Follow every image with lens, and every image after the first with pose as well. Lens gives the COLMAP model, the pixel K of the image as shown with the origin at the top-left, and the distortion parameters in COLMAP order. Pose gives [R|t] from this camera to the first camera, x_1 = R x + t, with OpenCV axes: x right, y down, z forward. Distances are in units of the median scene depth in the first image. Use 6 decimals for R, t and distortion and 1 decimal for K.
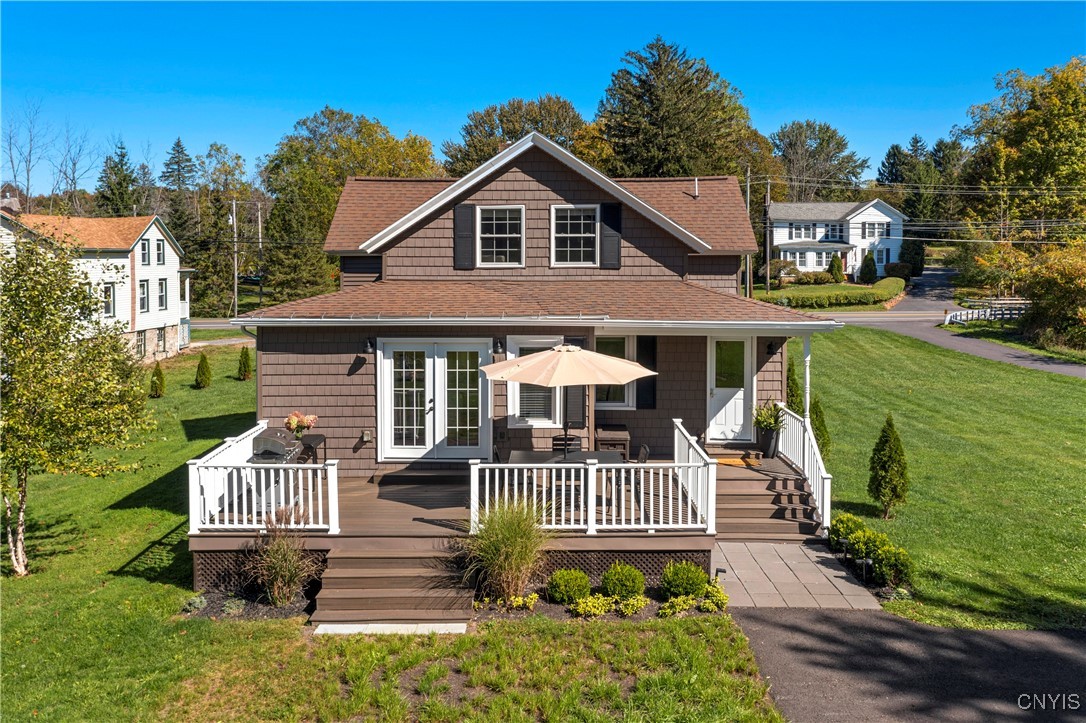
lens RADIAL K [[874.6, 0, 544.6], [0, 874.6, 348.5], [0, 0, 1]] dist [0.000463, 0.001756]
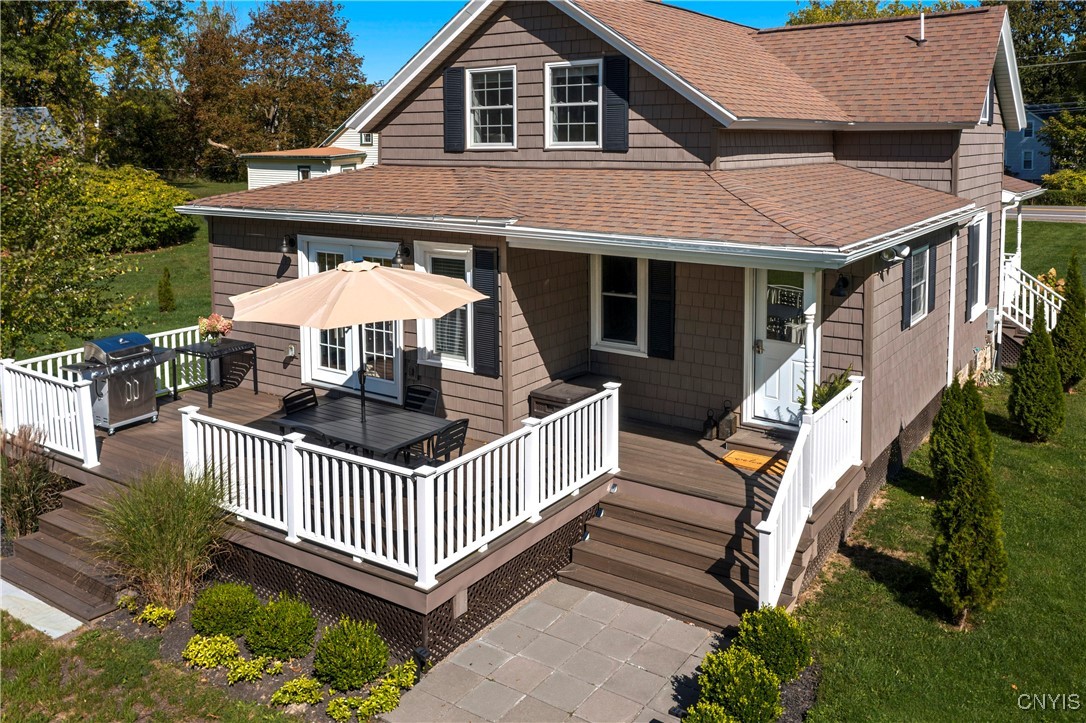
lens RADIAL K [[919.0, 0, 543.4], [0, 919.0, 267.9], [0, 0, 1]] dist [-0.085544, 0.002423]
pose [[0.828291, 0.072941, -0.555530, 0.438529], [-0.048451, 0.997100, 0.058679, -0.039194], [0.558200, -0.021687, 0.829423, 0.365418]]
